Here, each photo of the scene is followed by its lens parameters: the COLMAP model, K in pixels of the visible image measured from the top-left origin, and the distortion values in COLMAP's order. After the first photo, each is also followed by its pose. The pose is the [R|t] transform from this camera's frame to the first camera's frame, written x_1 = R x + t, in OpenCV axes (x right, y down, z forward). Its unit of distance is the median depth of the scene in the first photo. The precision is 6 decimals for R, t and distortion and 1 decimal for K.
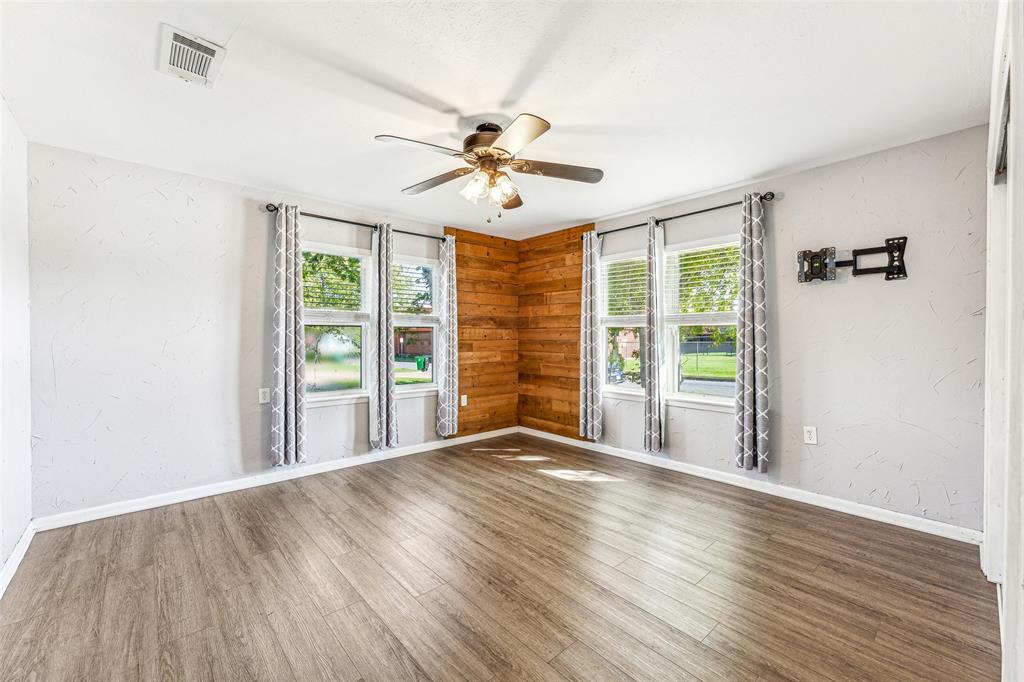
lens RADIAL K [[422.7, 0, 514.0], [0, 422.7, 342.8], [0, 0, 1]] dist [-0.001041, -0.000108]
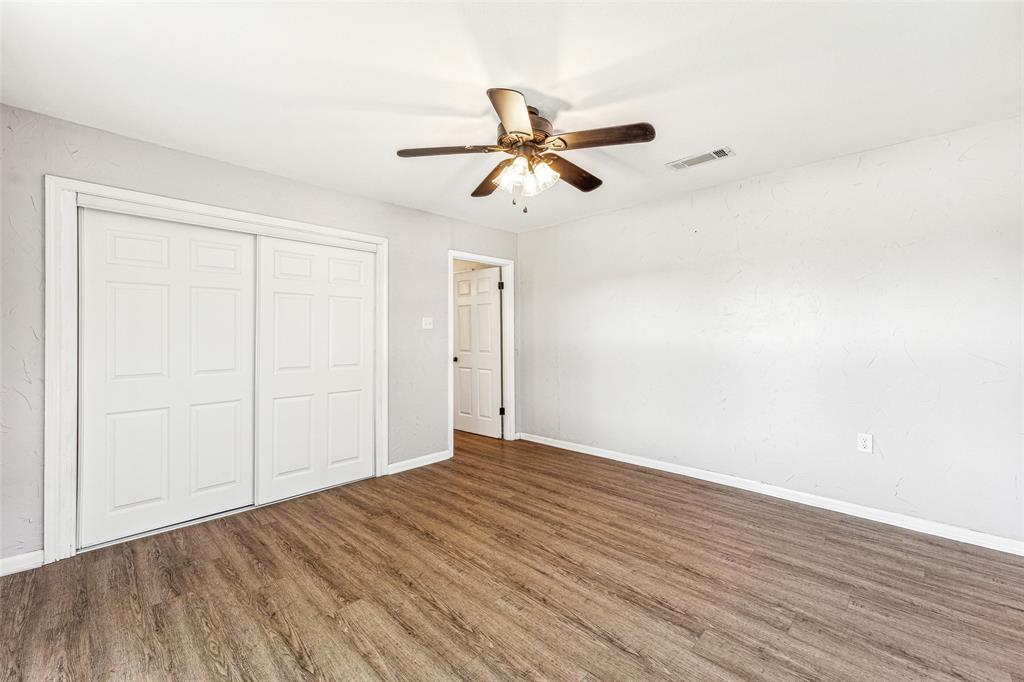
lens RADIAL K [[415.9, 0, 510.9], [0, 415.9, 329.1], [0, 0, 1]] dist [0.001072, 0.000040]
pose [[-0.997909, 0.003602, -0.064539, 0.027842], [0.003178, 0.999973, 0.006669, -0.030226], [0.064562, 0.006450, -0.997893, 1.592927]]
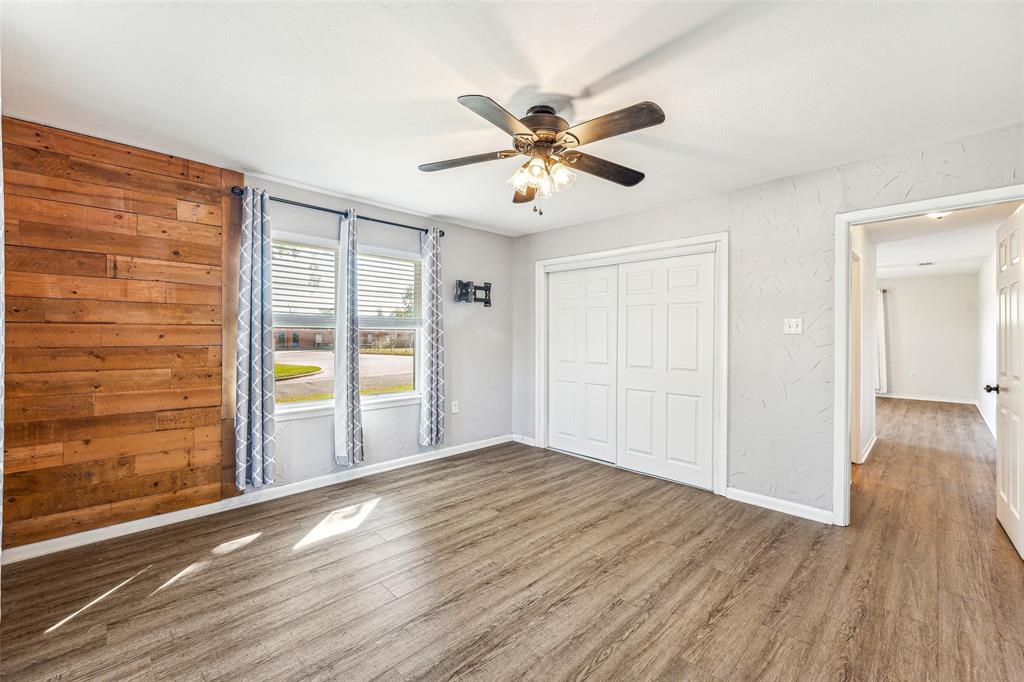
lens RADIAL K [[417.9, 0, 517.2], [0, 417.9, 339.3], [0, 0, 1]] dist [-0.000668, -0.000046]
pose [[-0.057588, -0.004760, 0.998329, -0.792607], [0.011739, 0.999916, 0.005445, -0.020936], [-0.998271, 0.012033, -0.057528, 0.922005]]
